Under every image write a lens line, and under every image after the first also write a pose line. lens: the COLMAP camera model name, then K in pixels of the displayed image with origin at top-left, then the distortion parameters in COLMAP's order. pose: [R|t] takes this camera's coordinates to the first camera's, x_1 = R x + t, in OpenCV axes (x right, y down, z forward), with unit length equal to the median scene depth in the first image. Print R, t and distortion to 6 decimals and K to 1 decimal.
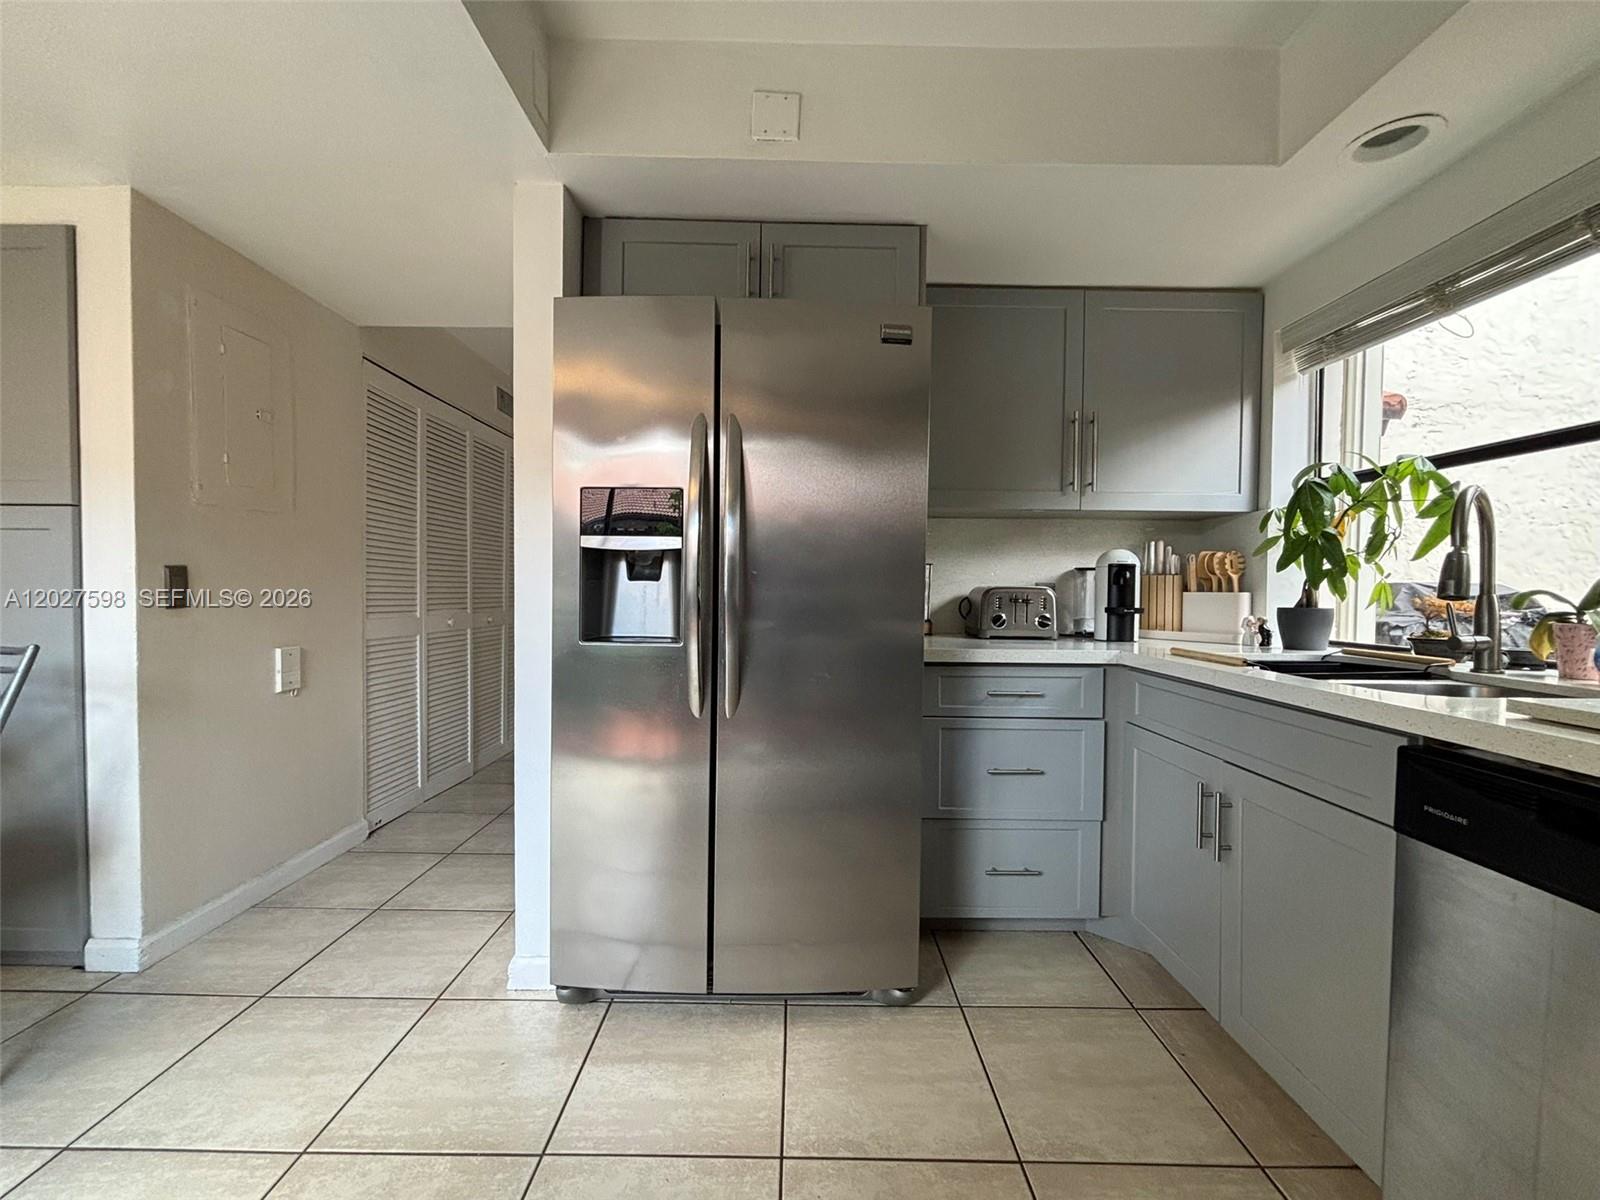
lens RADIAL K [[643.7, 0, 788.5], [0, 643.7, 599.5], [0, 0, 1]] dist [-0.006229, 0.002939]
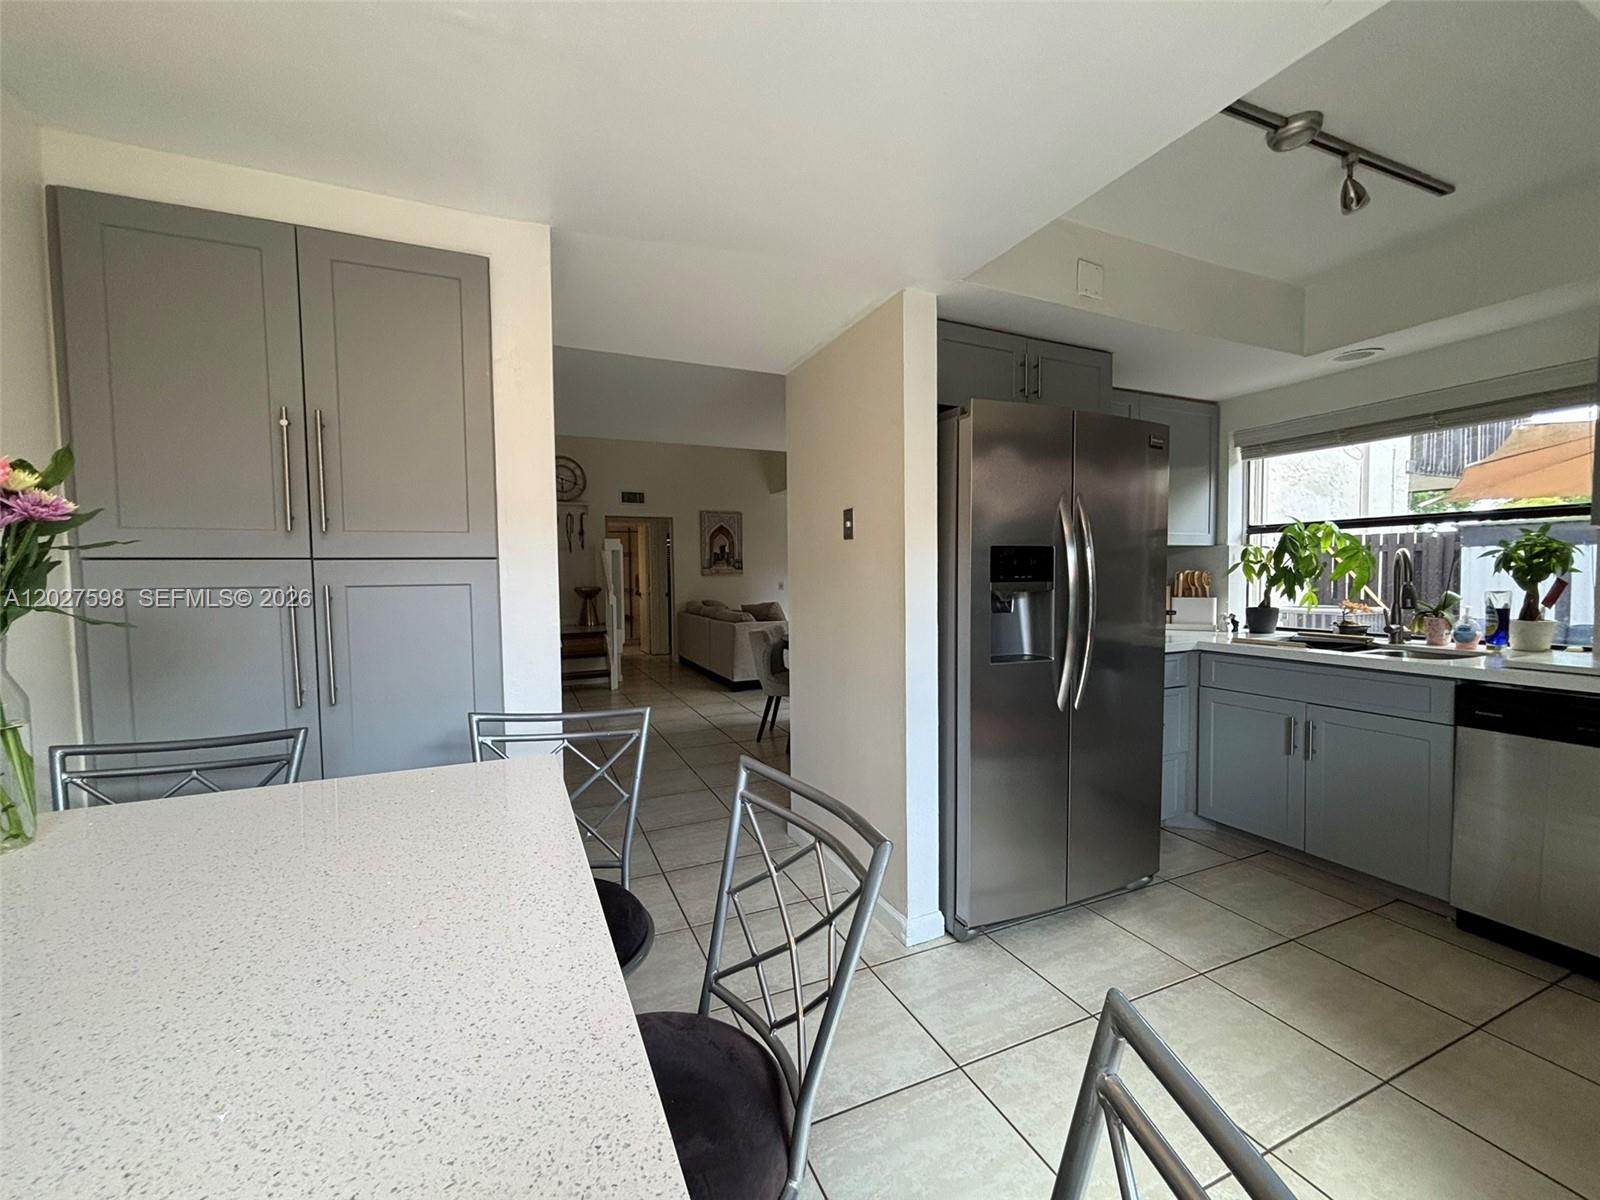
lens RADIAL K [[643.7, 0, 793.3], [0, 643.7, 599.0], [0, 0, 1]] dist [-0.006229, 0.002939]
pose [[0.916881, -0.035647, 0.397566, -1.075830], [0.027416, 0.999276, 0.026368, -0.096448], [-0.398218, -0.013277, 0.917195, -0.037865]]
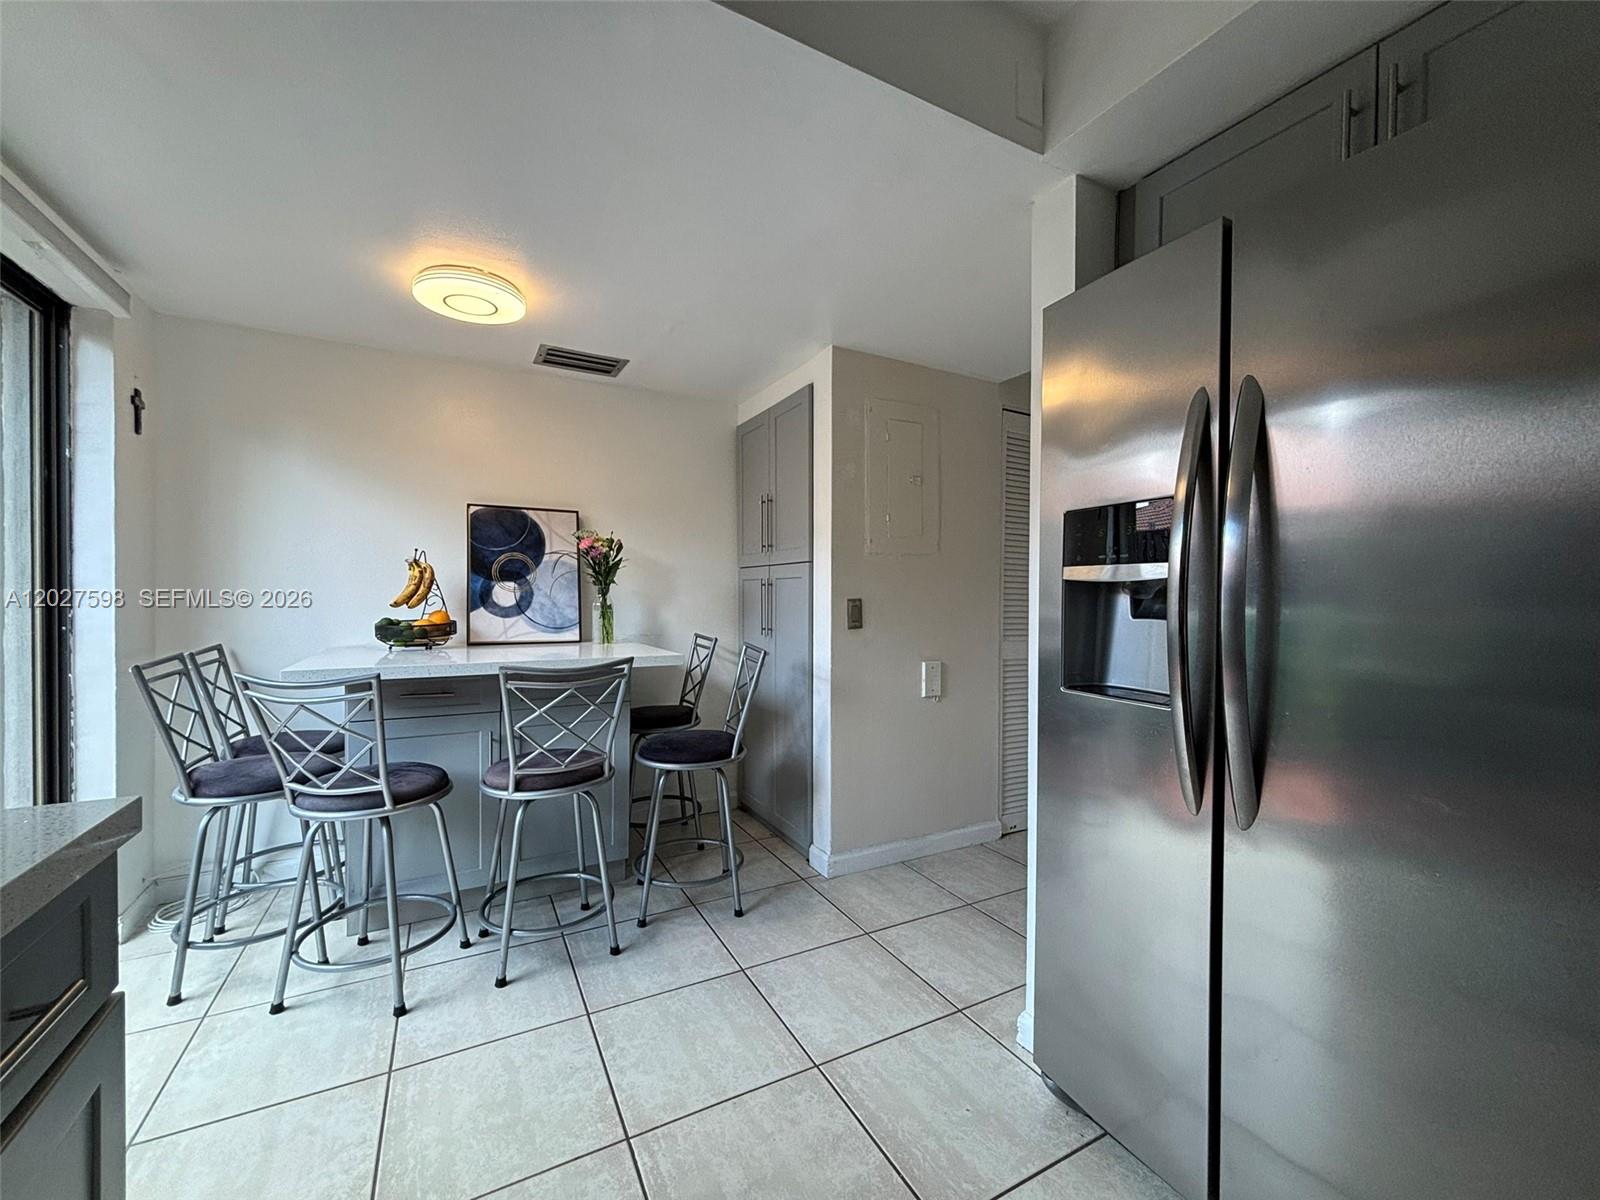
lens RADIAL K [[643.7, 0, 805.5], [0, 643.7, 597.1], [0, 0, 1]] dist [-0.006229, 0.002939]
pose [[0.477517, -0.006305, -0.878600, 0.248906], [-0.017354, 0.999712, -0.016606, -0.032874], [0.878451, 0.023177, 0.477269, 0.242547]]
